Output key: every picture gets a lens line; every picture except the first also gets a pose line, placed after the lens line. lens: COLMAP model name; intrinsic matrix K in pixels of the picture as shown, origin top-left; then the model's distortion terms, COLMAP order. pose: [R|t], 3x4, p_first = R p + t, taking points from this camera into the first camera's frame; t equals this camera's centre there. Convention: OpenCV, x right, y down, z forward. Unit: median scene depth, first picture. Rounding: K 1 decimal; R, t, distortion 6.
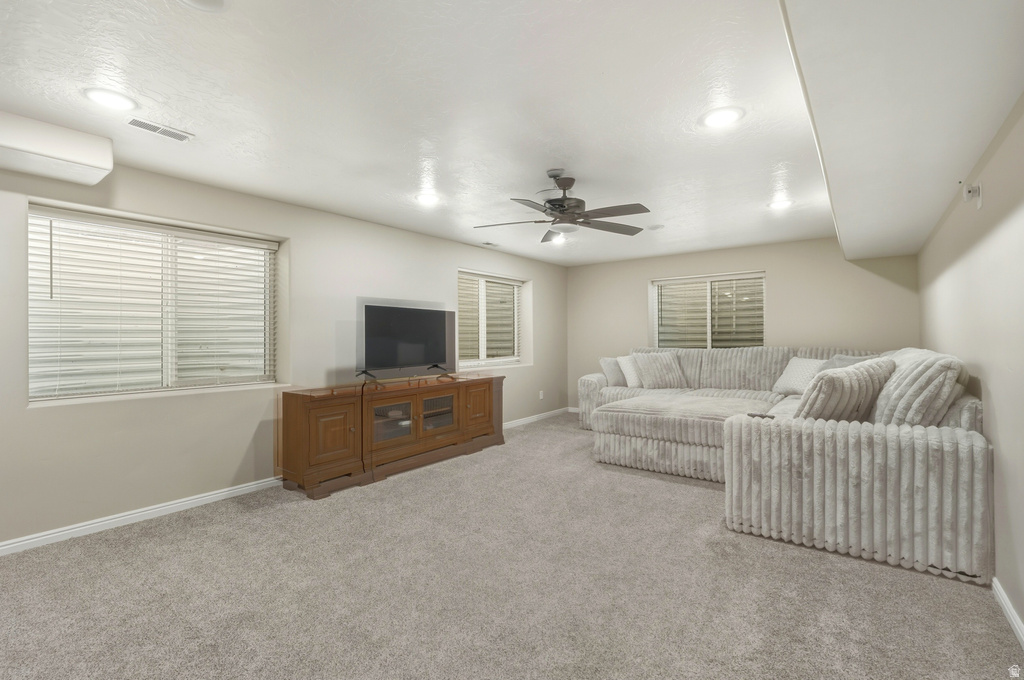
lens RADIAL K [[464.0, 0, 513.3], [0, 464.0, 336.5], [0, 0, 1]] dist [-0.007602, 0.002830]
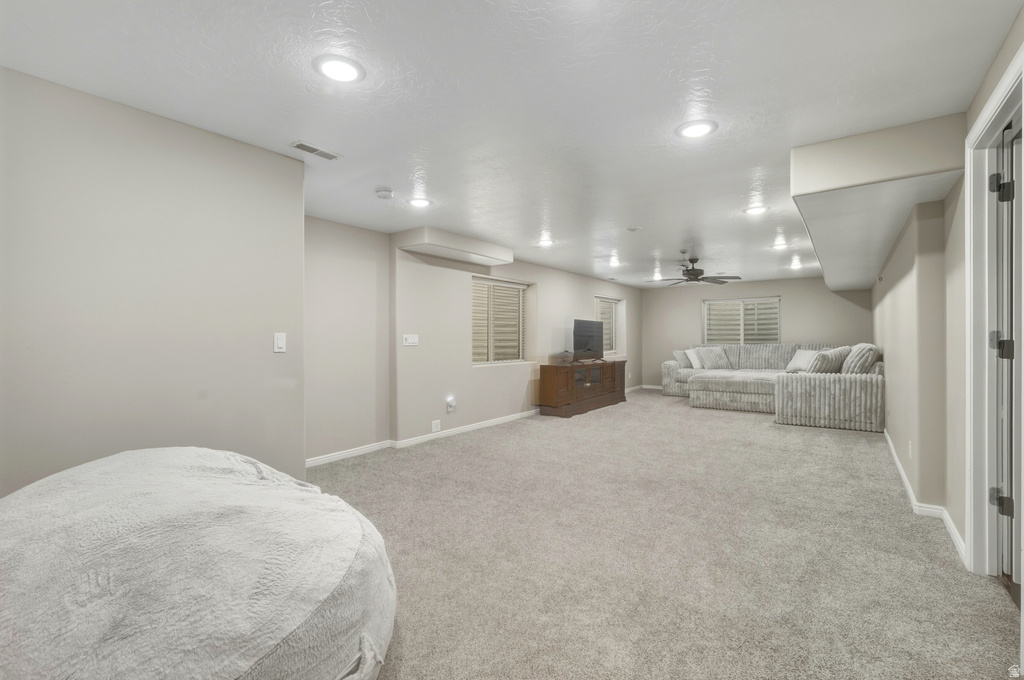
lens RADIAL K [[464.0, 0, 510.2], [0, 464.0, 341.1], [0, 0, 1]] dist [-0.007602, 0.002830]
pose [[0.999737, 0.002720, 0.022769, -0.663407], [-0.002933, 0.999952, 0.009345, 0.002814], [-0.022742, -0.009409, 0.999697, -0.909130]]
